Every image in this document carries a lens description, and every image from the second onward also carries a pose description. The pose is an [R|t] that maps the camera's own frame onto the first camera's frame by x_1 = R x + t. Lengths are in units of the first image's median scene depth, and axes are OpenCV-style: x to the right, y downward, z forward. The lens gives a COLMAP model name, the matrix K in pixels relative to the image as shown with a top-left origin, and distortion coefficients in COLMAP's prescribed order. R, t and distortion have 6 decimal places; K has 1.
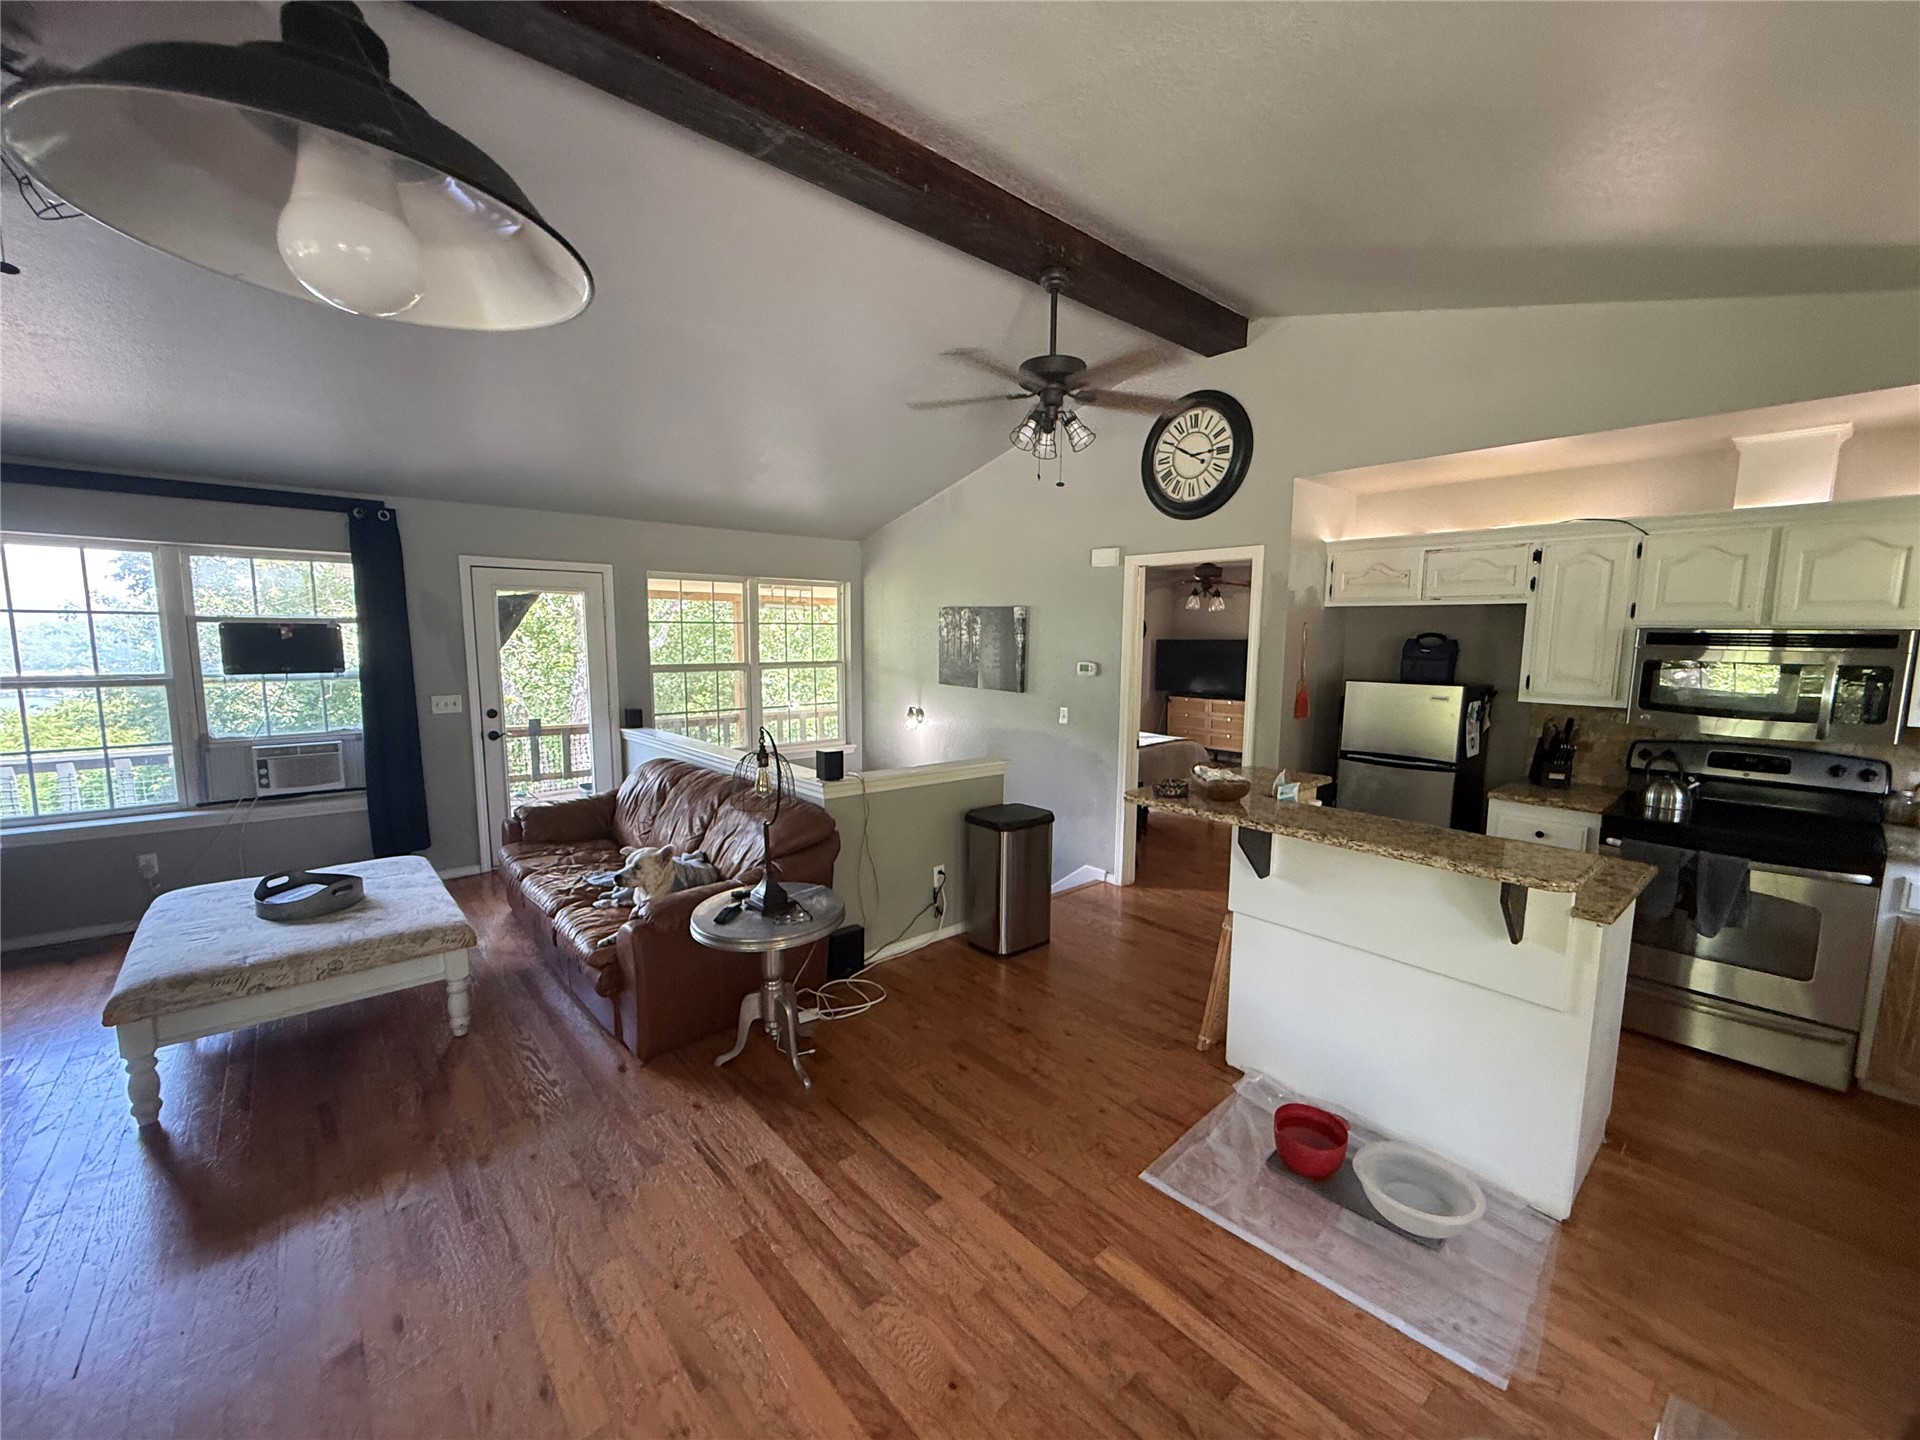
lens RADIAL K [[767.5, 0, 959.7], [0, 767.5, 719.2], [0, 0, 1]] dist [0.001049, 0.000110]
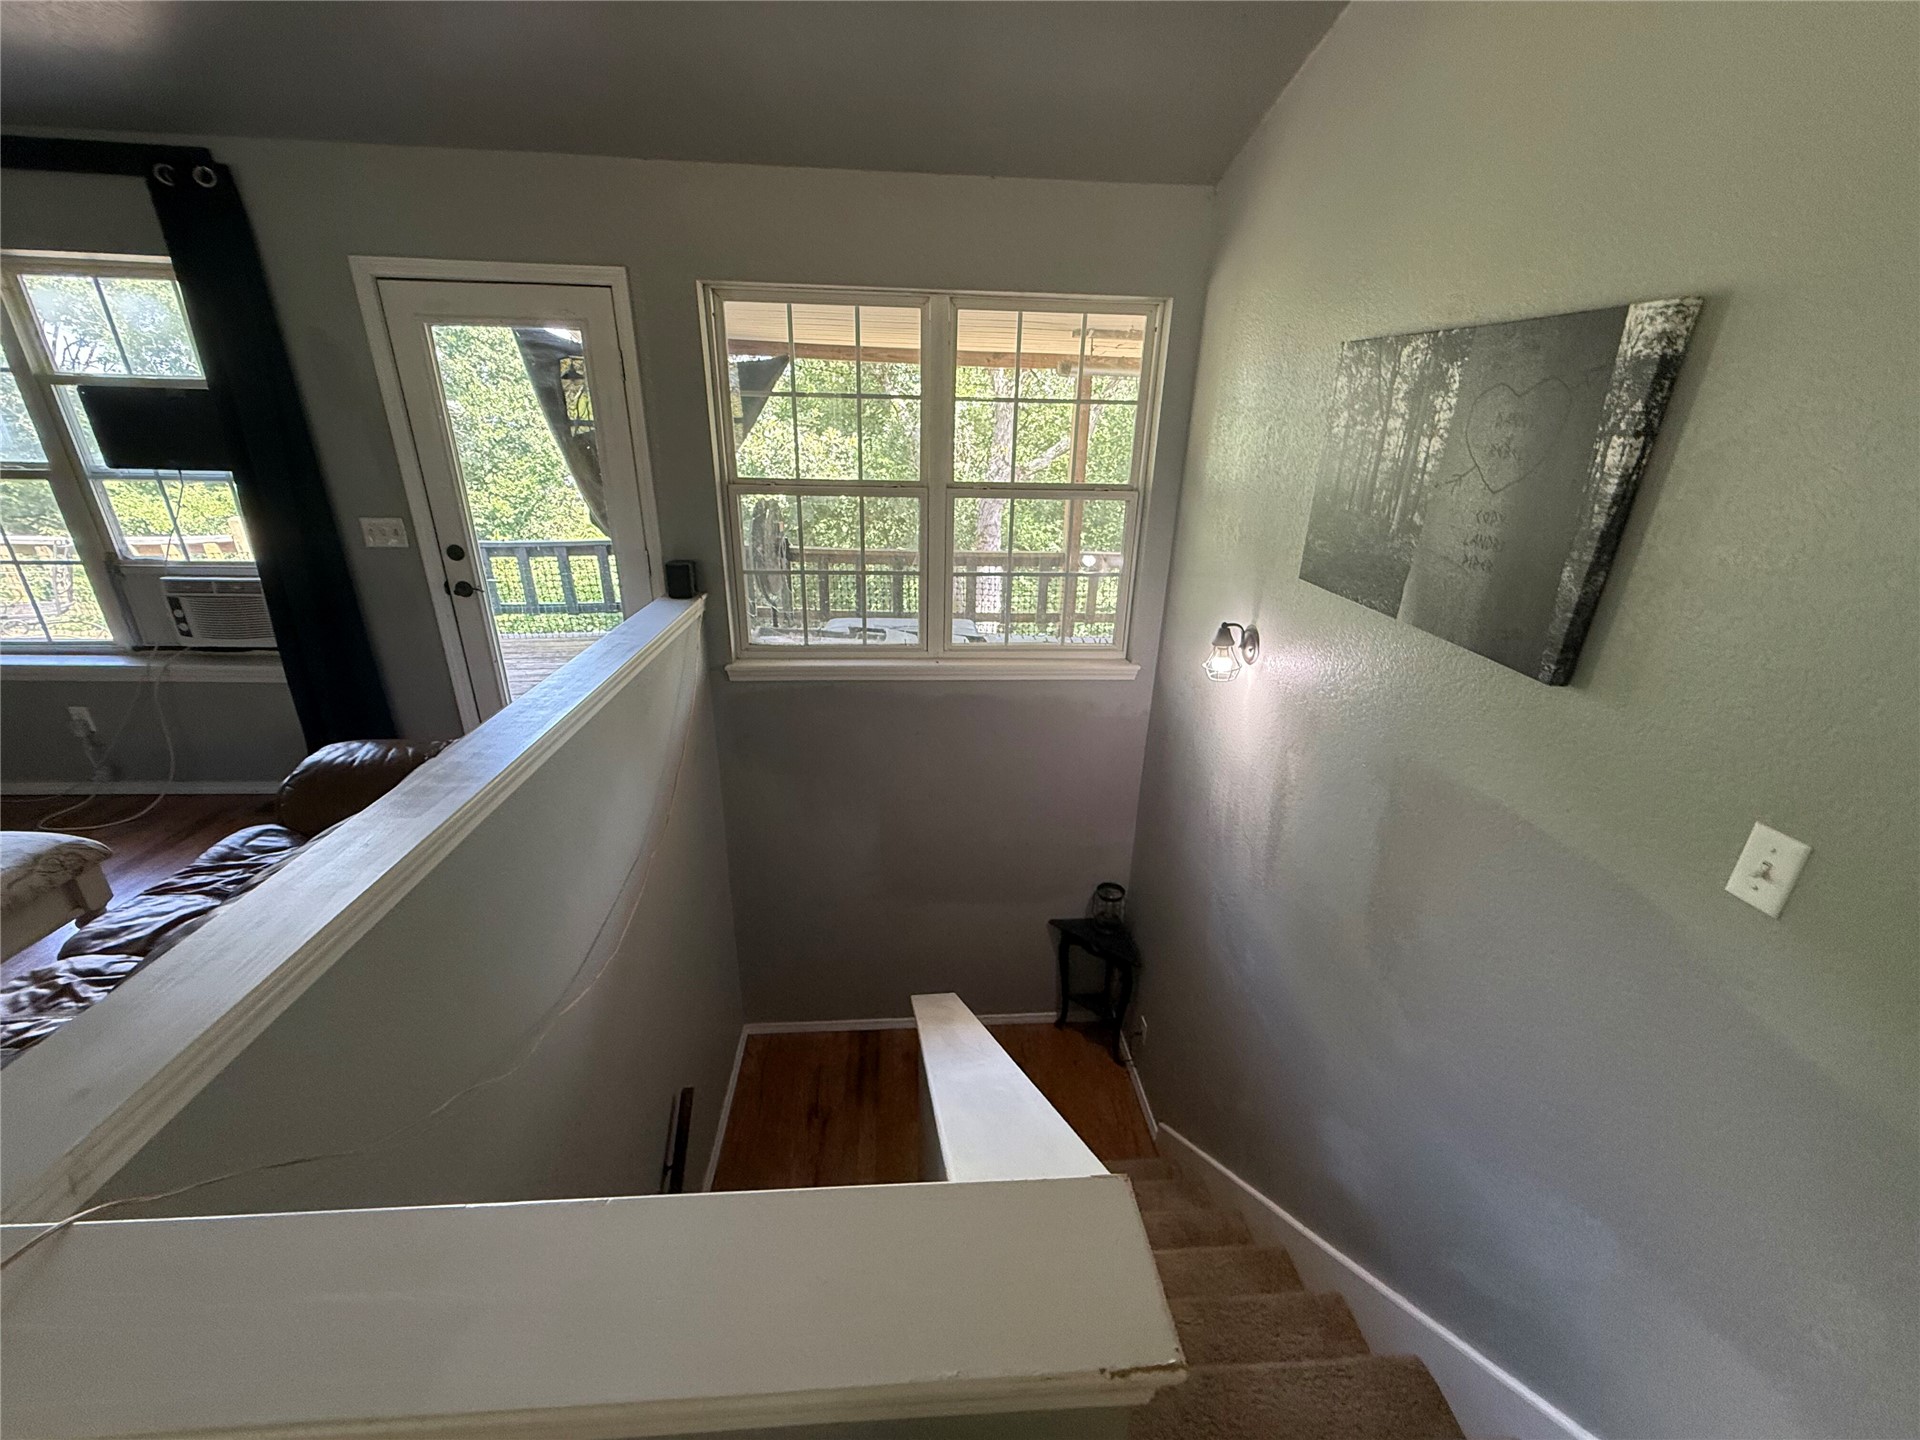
lens RADIAL K [[767.5, 0, 959.3], [0, 767.5, 717.8], [0, 0, 1]] dist [0.001049, 0.000110]
pose [[0.801042, 0.229059, -0.553049, 0.073265], [-0.085100, 0.958085, 0.273554, -0.084871], [0.592528, -0.172064, 0.786959, 0.769107]]
